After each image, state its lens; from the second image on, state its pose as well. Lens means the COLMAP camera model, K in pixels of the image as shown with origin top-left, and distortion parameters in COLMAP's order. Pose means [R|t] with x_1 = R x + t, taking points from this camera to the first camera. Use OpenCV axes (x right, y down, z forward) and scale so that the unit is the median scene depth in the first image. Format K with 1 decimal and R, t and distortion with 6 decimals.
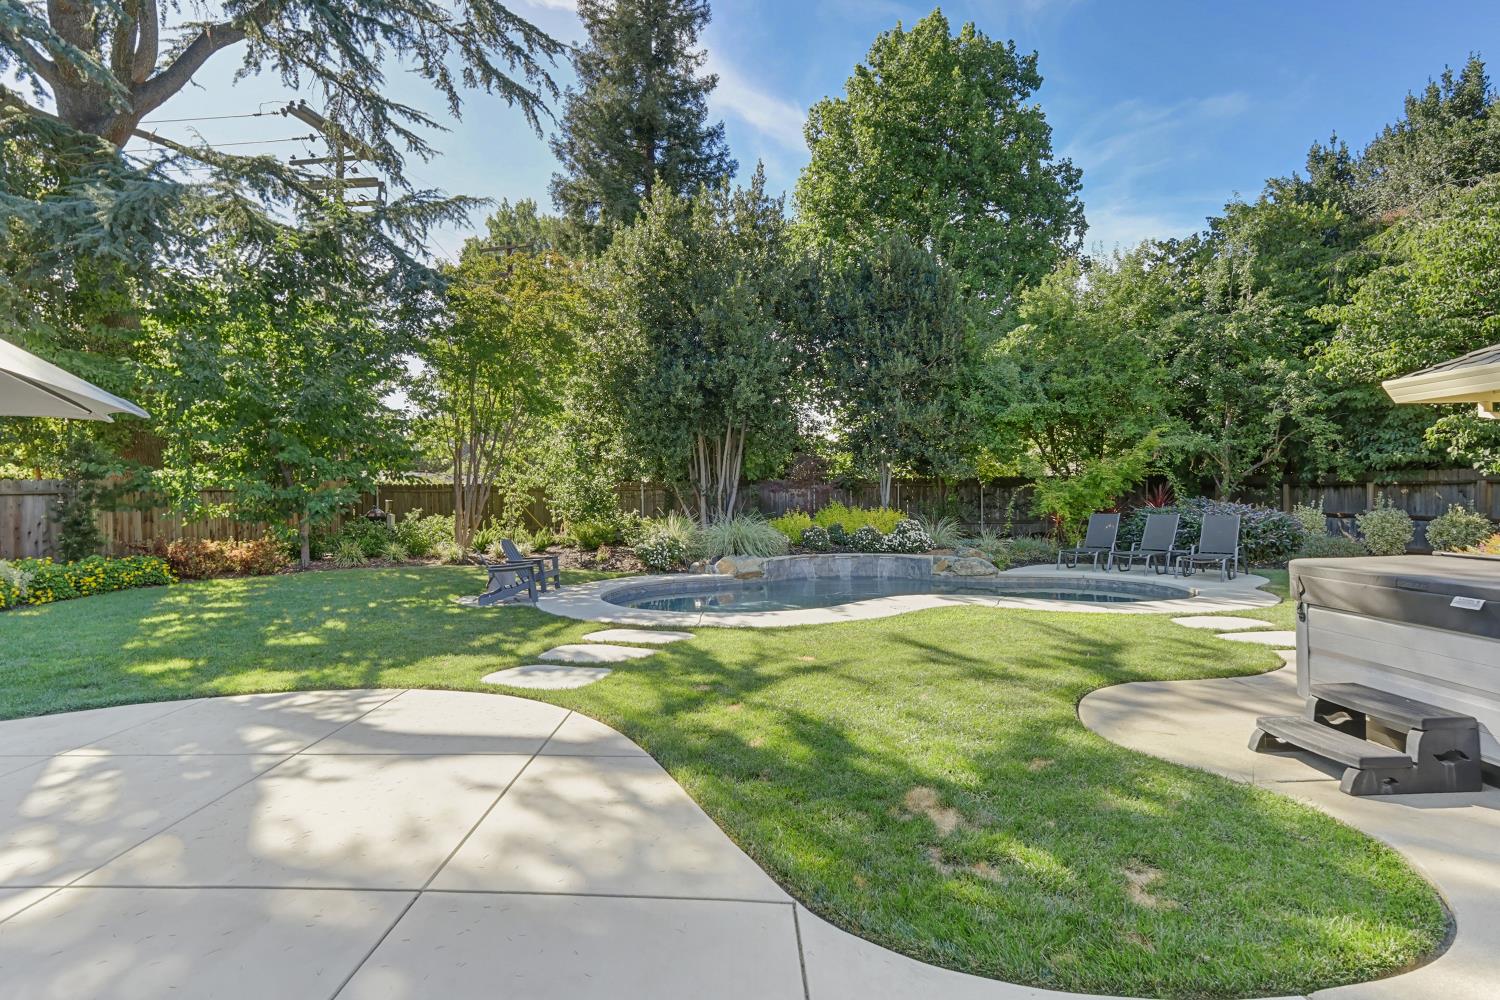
lens RADIAL K [[749.5, 0, 729.4], [0, 749.5, 498.7], [0, 0, 1]] dist [0.014704, -0.000004]
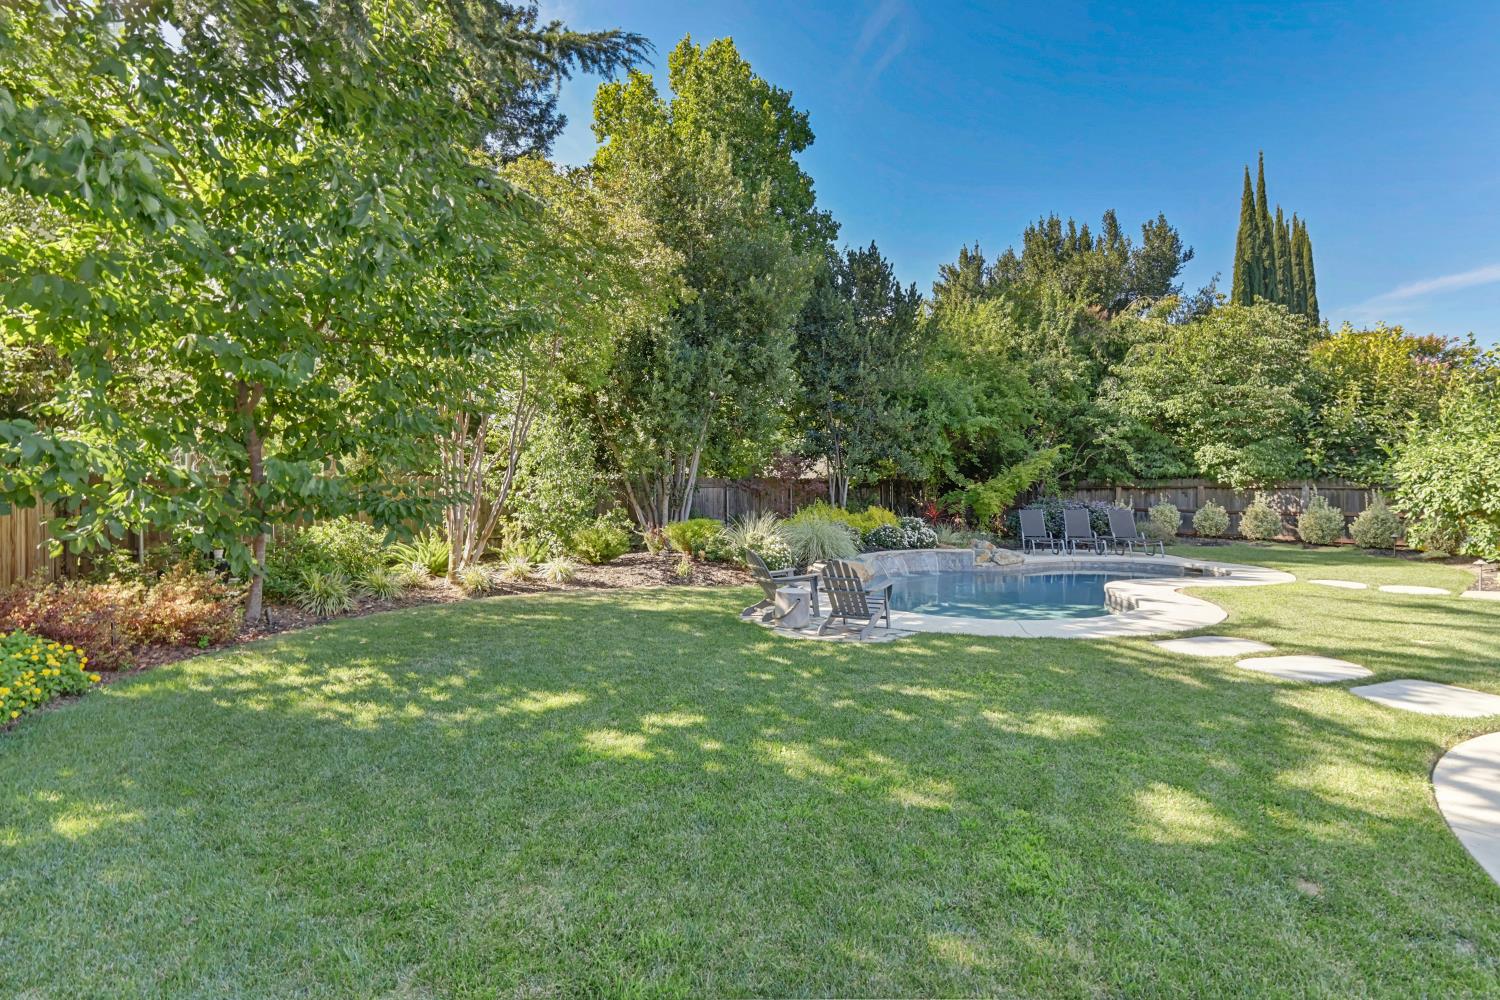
lens RADIAL K [[697.9, 0, 750.0], [0, 697.9, 500.0], [0, 0, 1]] dist [0.013560, 0.000931]
pose [[0.780906, -0.003273, 0.624640, -0.514756], [-0.000935, 0.999979, 0.006409, -0.002866], [-0.624647, -0.005589, 0.780887, 0.320944]]
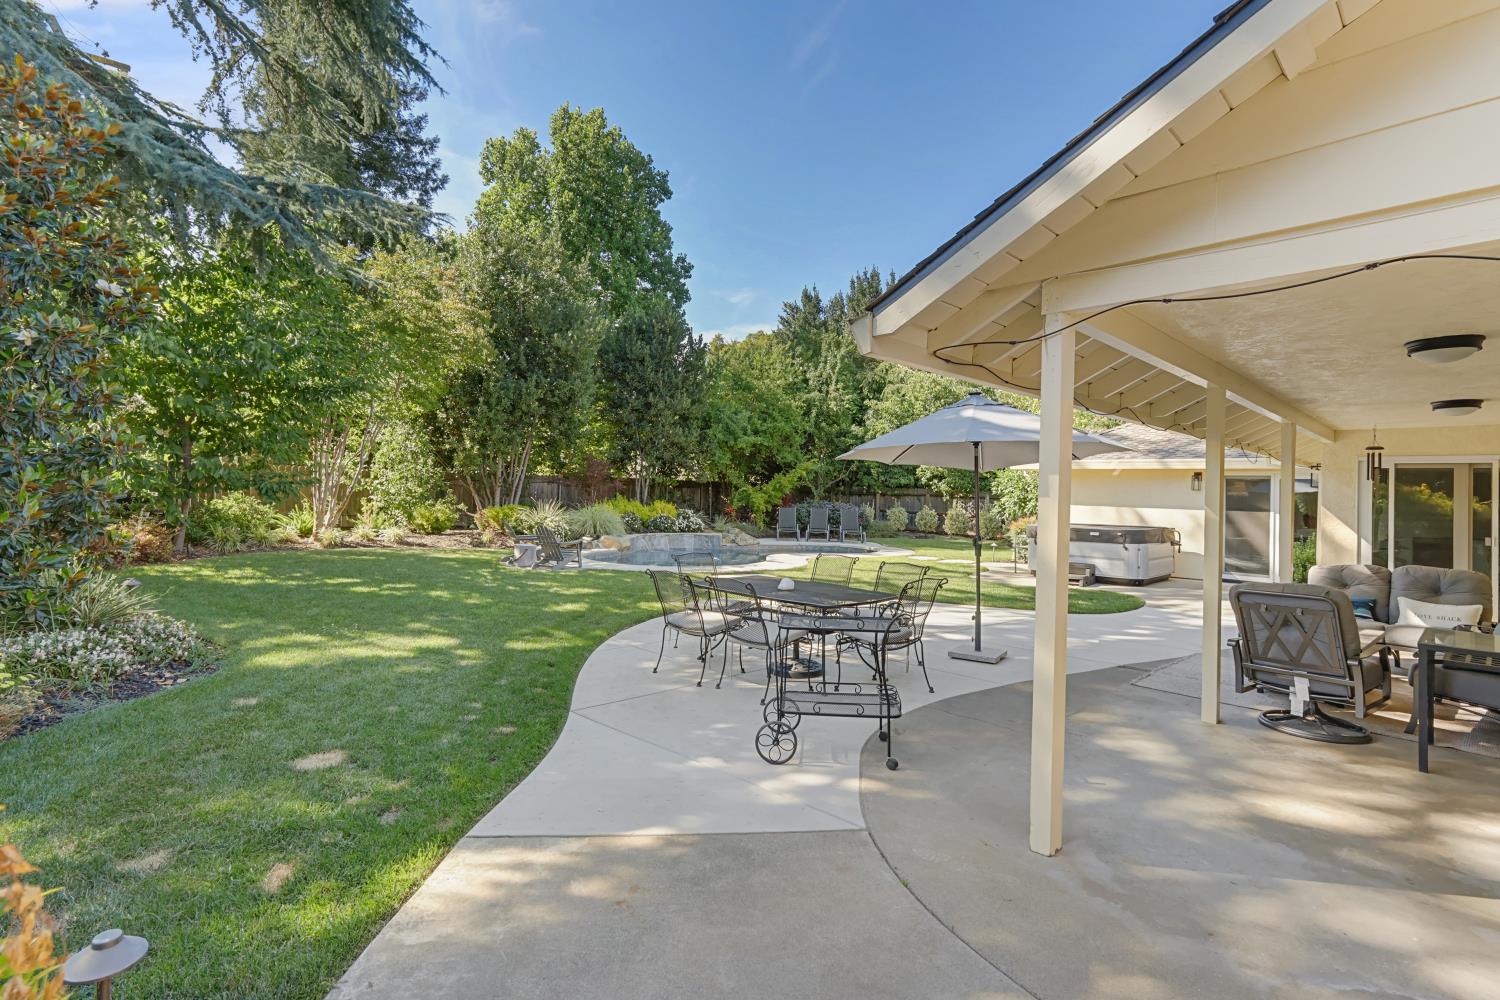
lens RADIAL K [[719.6, 0, 740.3], [0, 719.6, 473.9], [0, 0, 1]] dist [0.017832, 0.000276]
pose [[0.724541, 0.046321, 0.687674, -0.581788], [-0.033201, 0.998926, -0.032306, 0.000469], [-0.688432, 0.000575, 0.725301, -0.078138]]
